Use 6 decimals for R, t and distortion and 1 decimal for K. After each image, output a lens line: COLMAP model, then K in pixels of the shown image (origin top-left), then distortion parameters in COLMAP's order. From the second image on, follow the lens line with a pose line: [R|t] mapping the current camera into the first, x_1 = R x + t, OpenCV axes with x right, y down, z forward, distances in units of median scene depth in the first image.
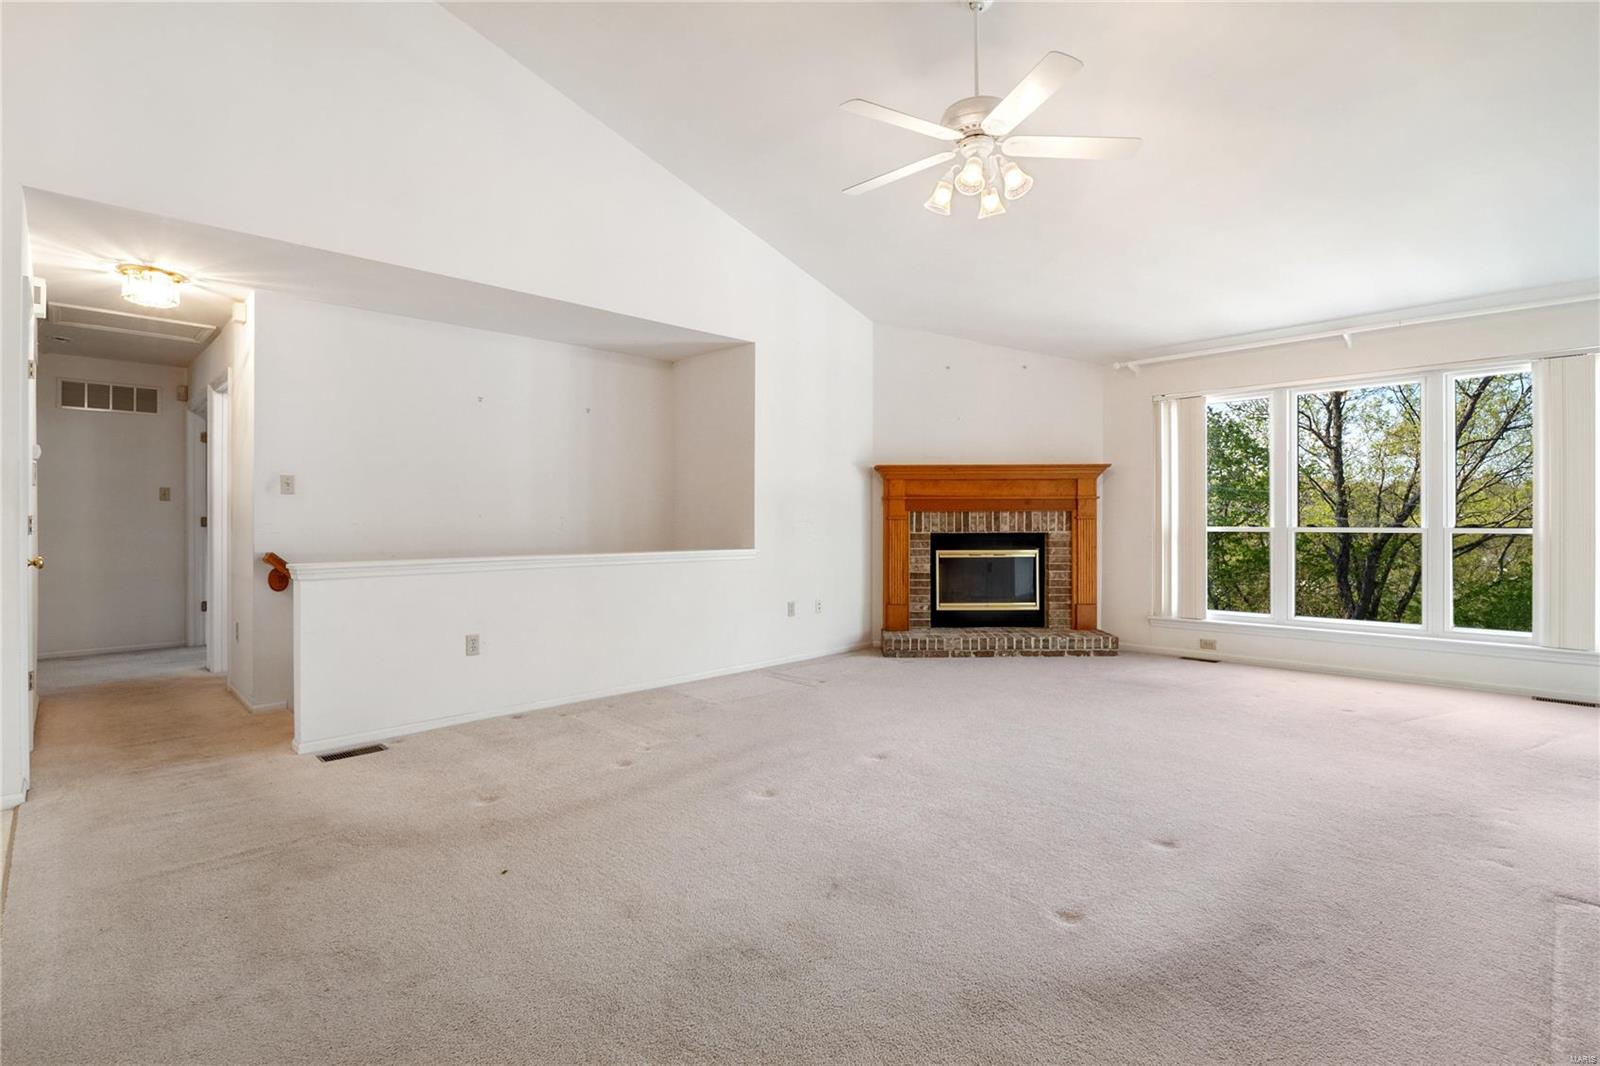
lens RADIAL K [[755.4, 0, 794.4], [0, 755.4, 527.1], [0, 0, 1]] dist [-0.012225, -0.000743]
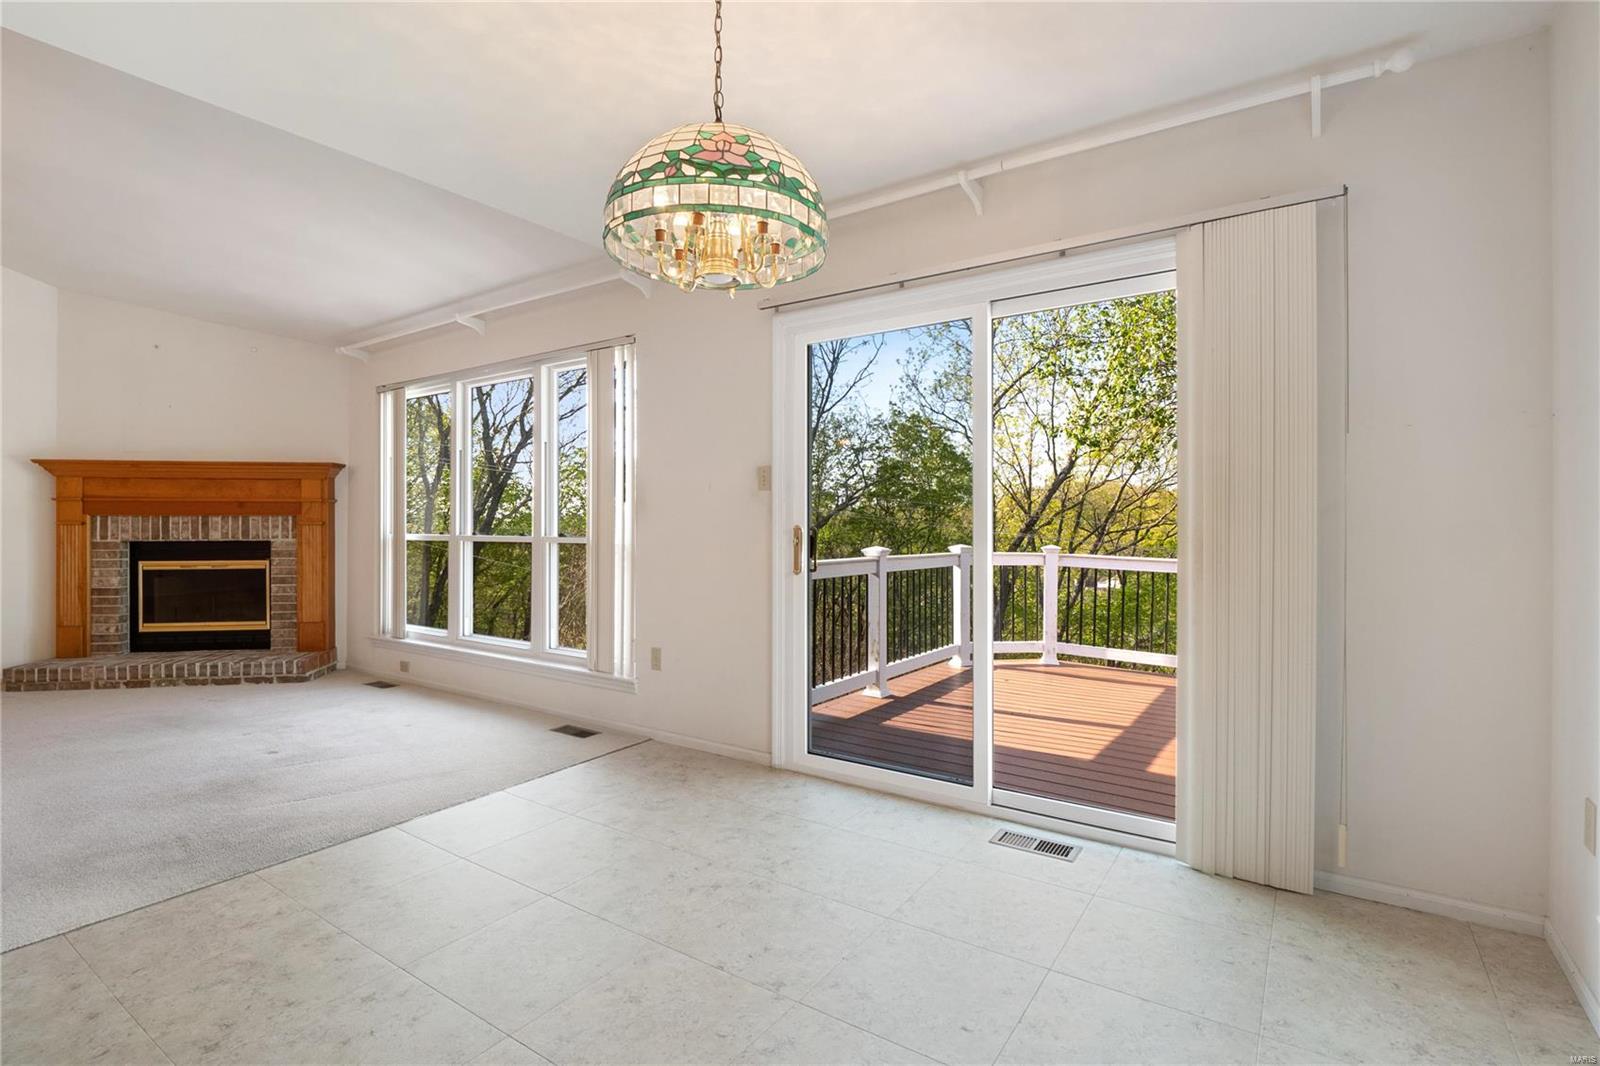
lens RADIAL K [[755.4, 0, 794.4], [0, 755.4, 527.1], [0, 0, 1]] dist [-0.012225, -0.000743]
pose [[0.984017, 0.003658, 0.178037, 0.777223], [-0.002122, 0.999959, -0.008812, -0.001851], [-0.178062, 0.008293, 0.983984, 0.040739]]
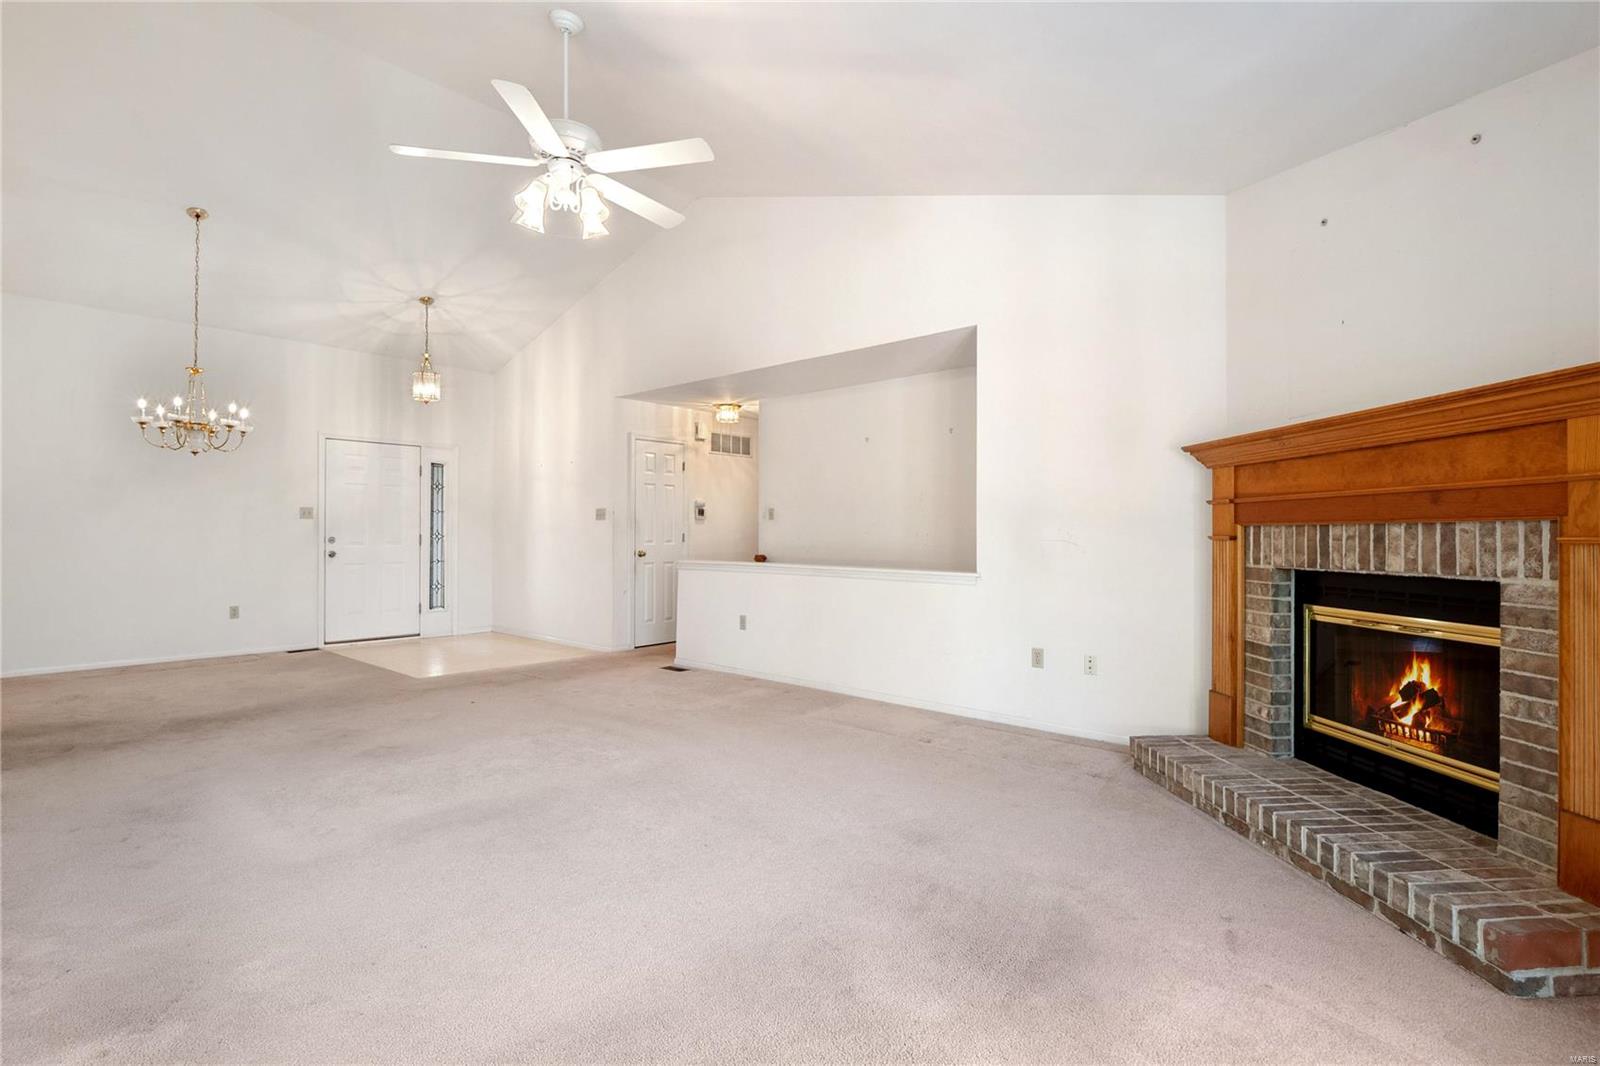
lens RADIAL K [[755.4, 0, 794.4], [0, 755.4, 527.1], [0, 0, 1]] dist [-0.012225, -0.000743]
pose [[0.067805, -0.006982, -0.997674, 0.663904], [-0.016694, 0.999828, -0.008132, -0.009912], [0.997559, 0.017206, 0.067676, 0.646486]]
